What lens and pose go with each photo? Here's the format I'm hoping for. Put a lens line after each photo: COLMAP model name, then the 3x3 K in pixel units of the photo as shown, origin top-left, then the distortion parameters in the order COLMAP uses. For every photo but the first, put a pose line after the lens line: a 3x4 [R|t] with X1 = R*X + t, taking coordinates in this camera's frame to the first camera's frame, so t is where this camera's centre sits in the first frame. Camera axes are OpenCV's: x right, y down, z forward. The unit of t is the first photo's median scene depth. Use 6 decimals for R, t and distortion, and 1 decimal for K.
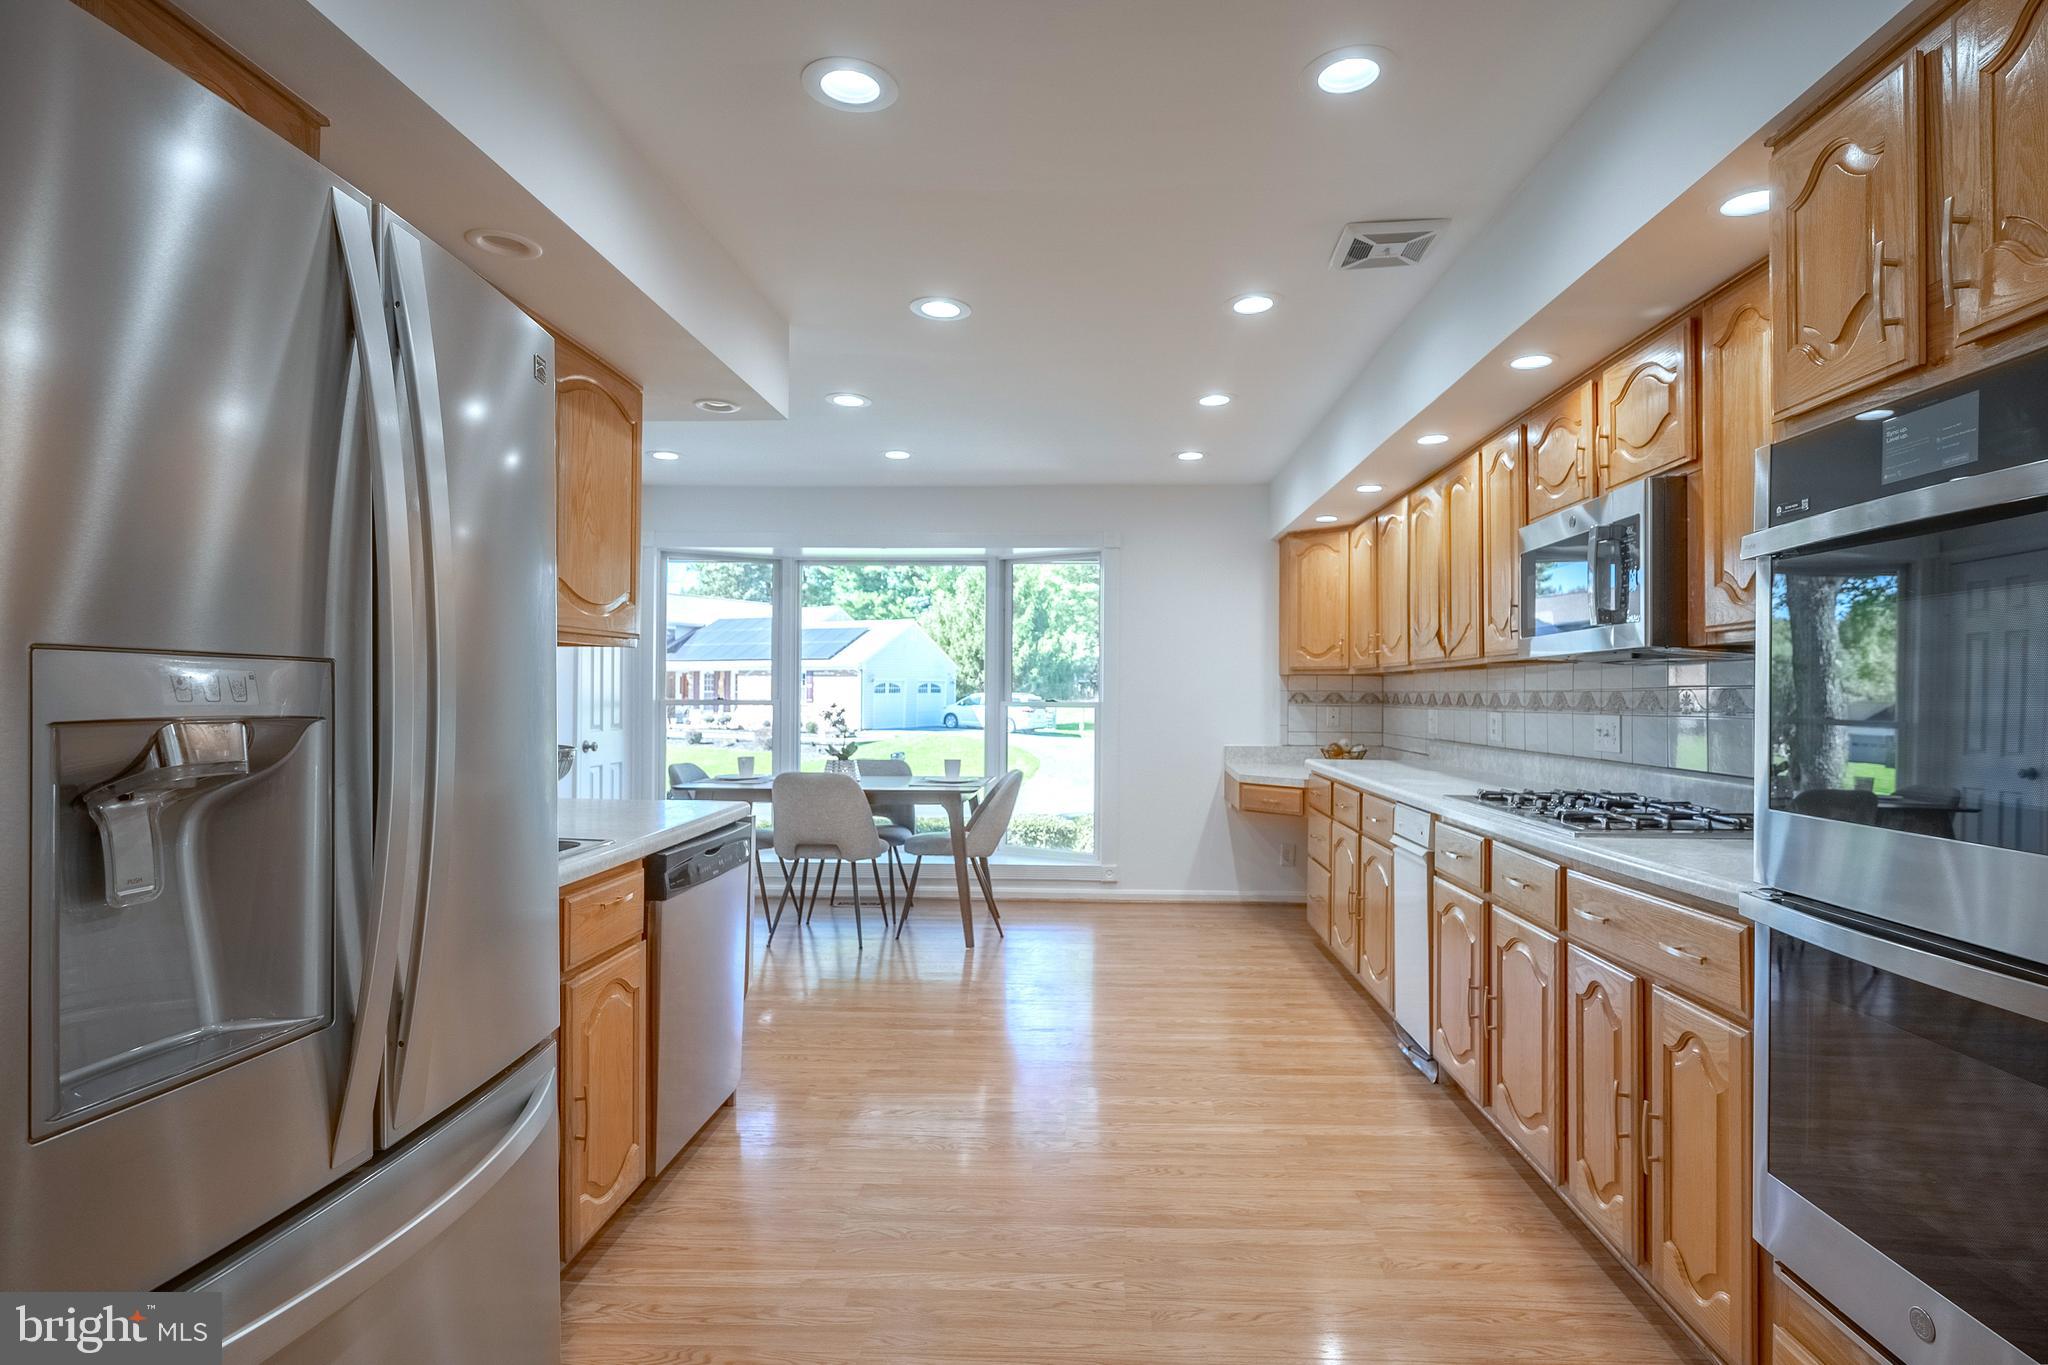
lens RADIAL K [[1052.6, 0, 1051.7], [0, 1052.6, 687.6], [0, 0, 1]] dist [0.000168, -0.000144]
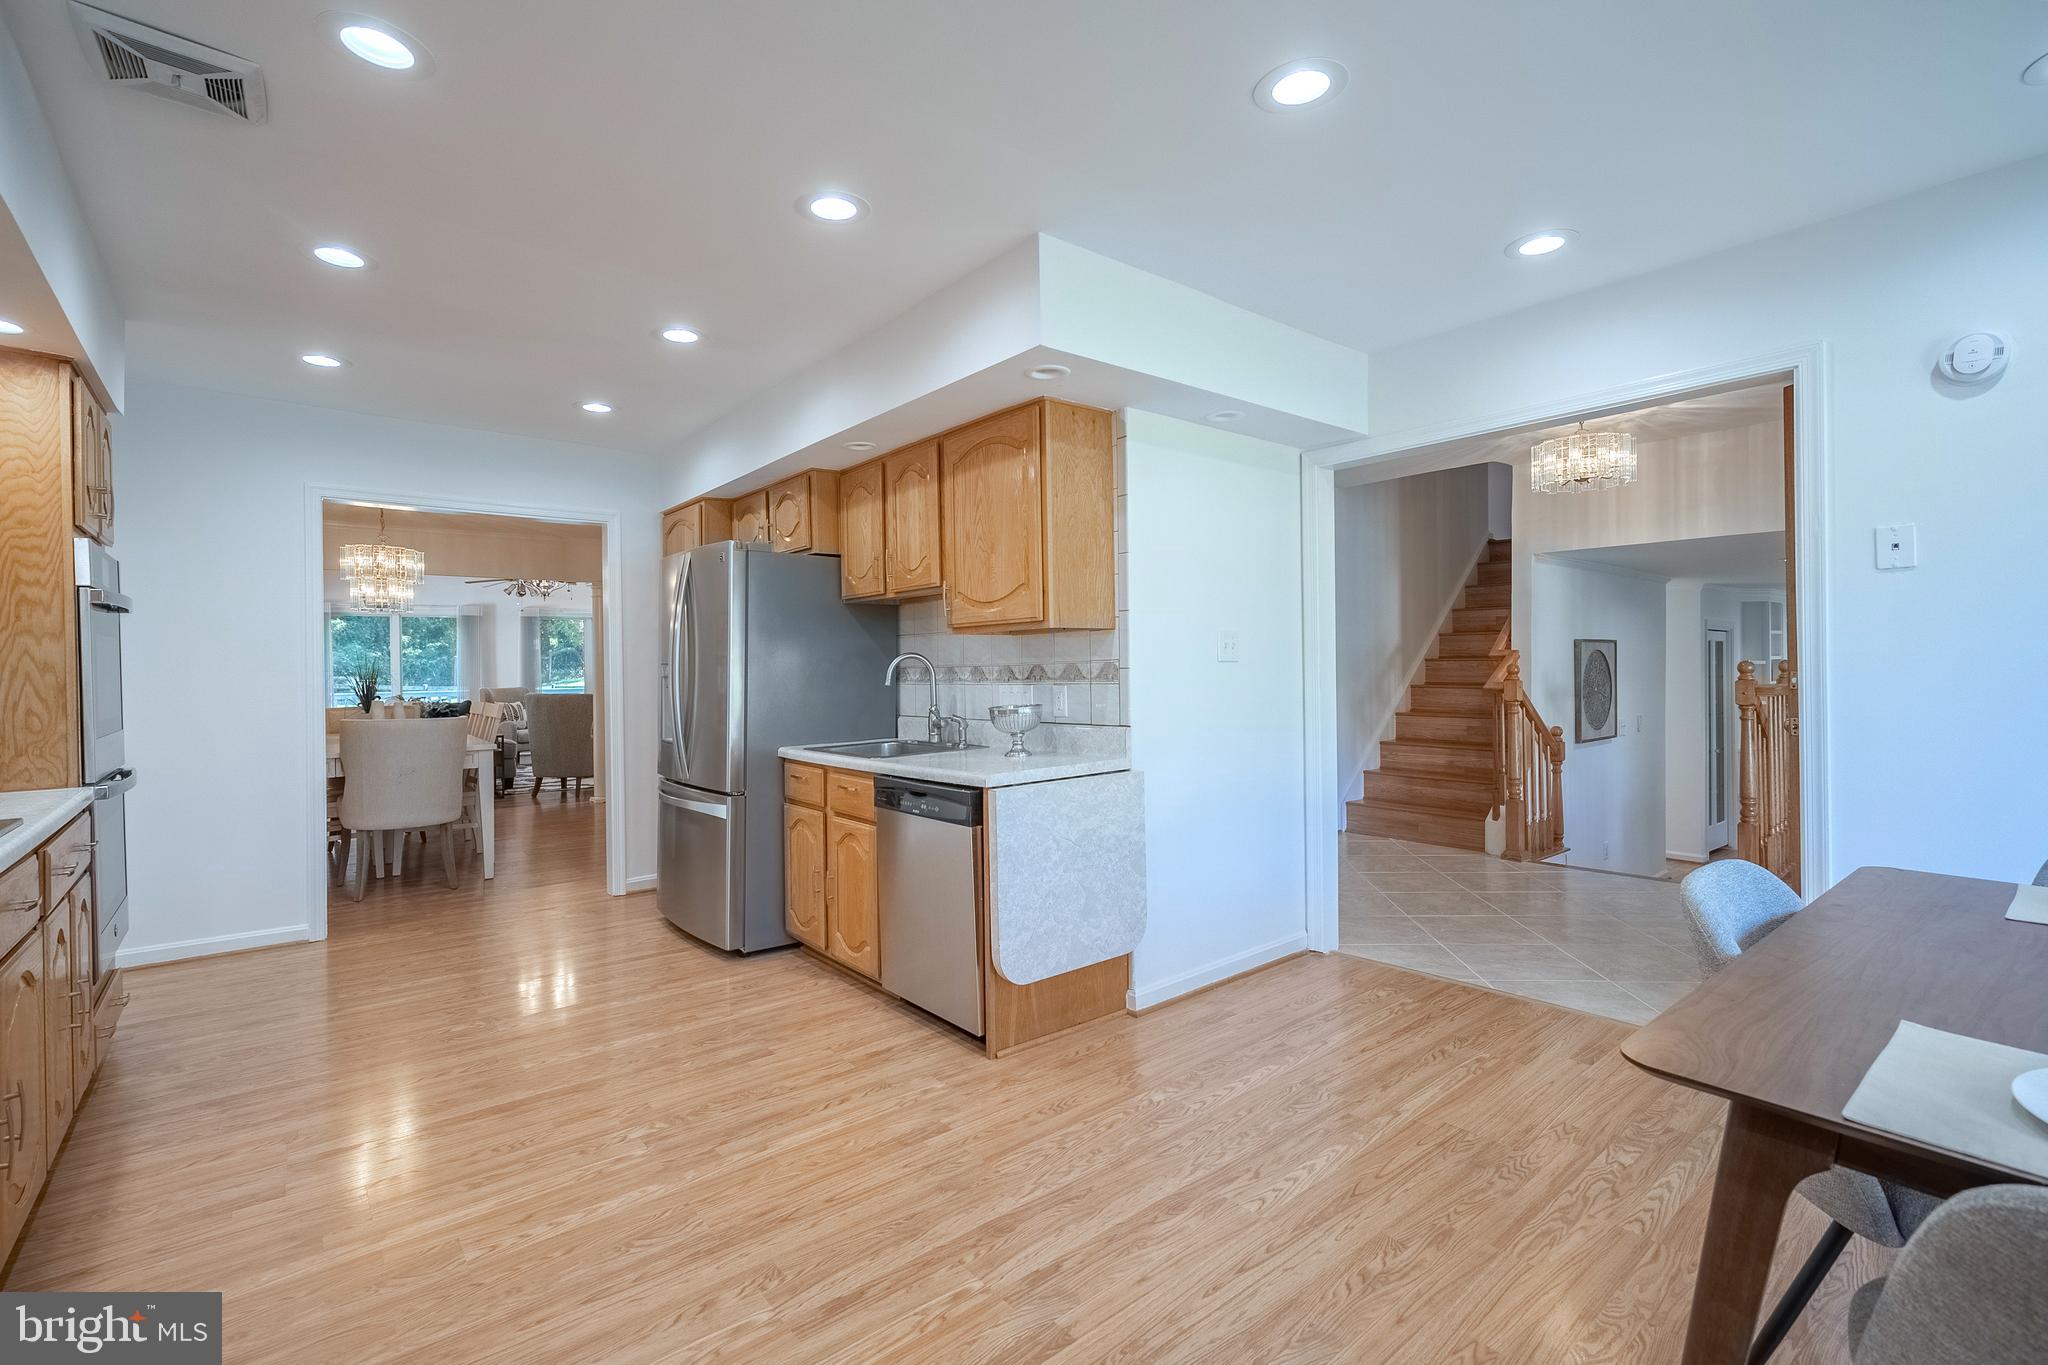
lens RADIAL K [[911.2, 0, 1025.2], [0, 911.2, 668.8], [0, 0, 1]] dist [-0.001429, -0.000321]
pose [[-0.746977, 0.007317, -0.664810, 0.153892], [0.012791, 0.999913, -0.003367, 0.005566], [0.664727, -0.011019, -0.747005, 0.960174]]
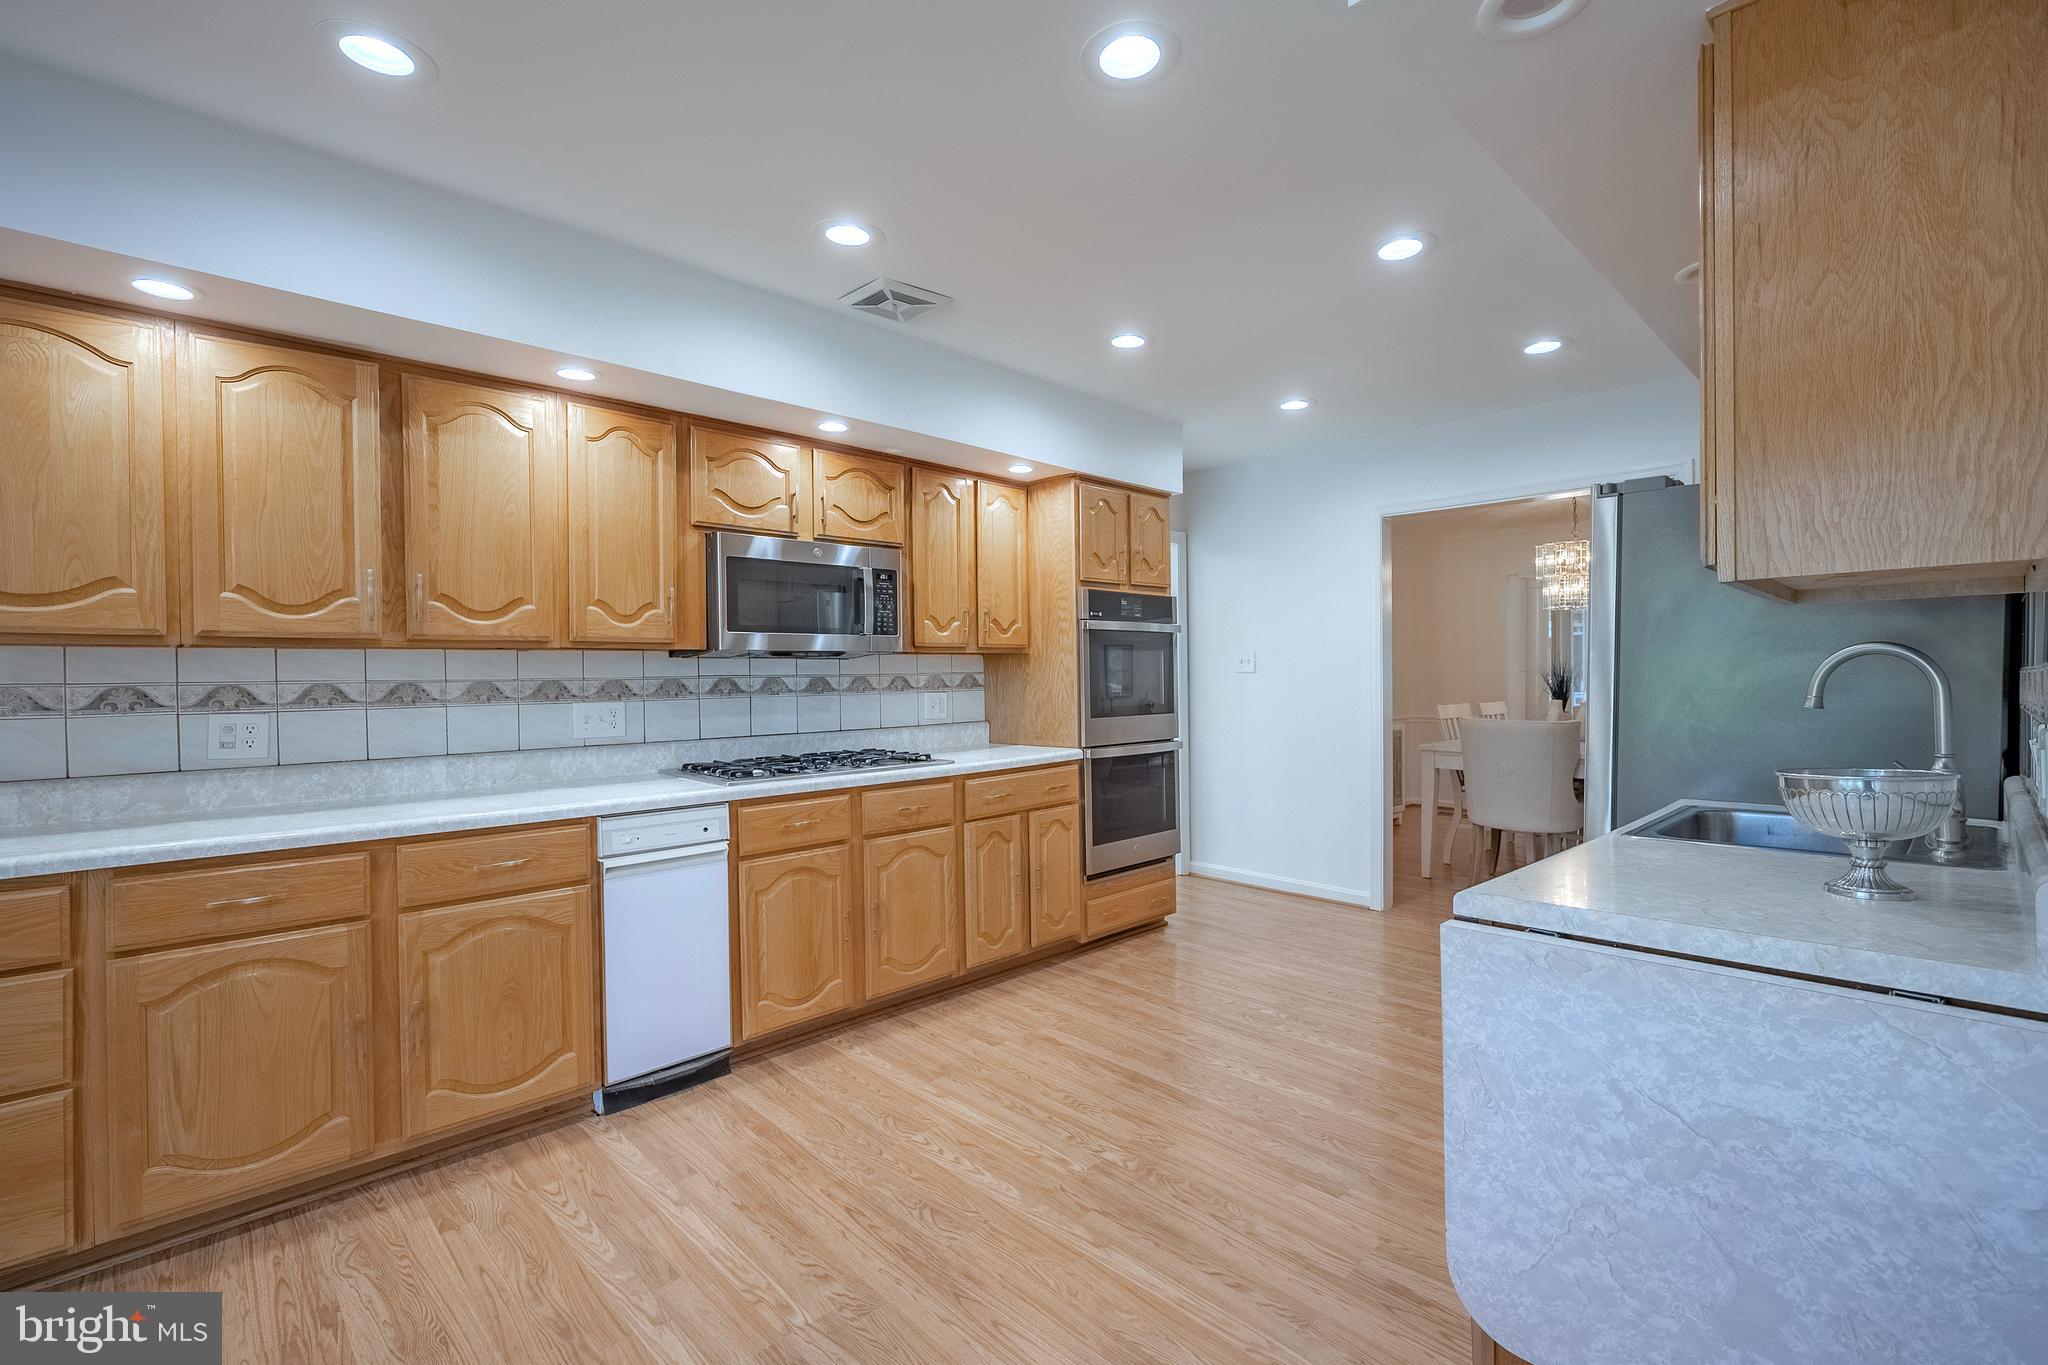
lens RADIAL K [[896.7, 0, 1027.7], [0, 896.7, 687.2], [0, 0, 1]] dist [-0.000869, 0.000081]
pose [[-0.721961, -0.004531, 0.691919, -0.251241], [0.003829, 0.999937, 0.010543, 0.001817], [-0.691923, 0.010261, -0.721898, 0.835308]]
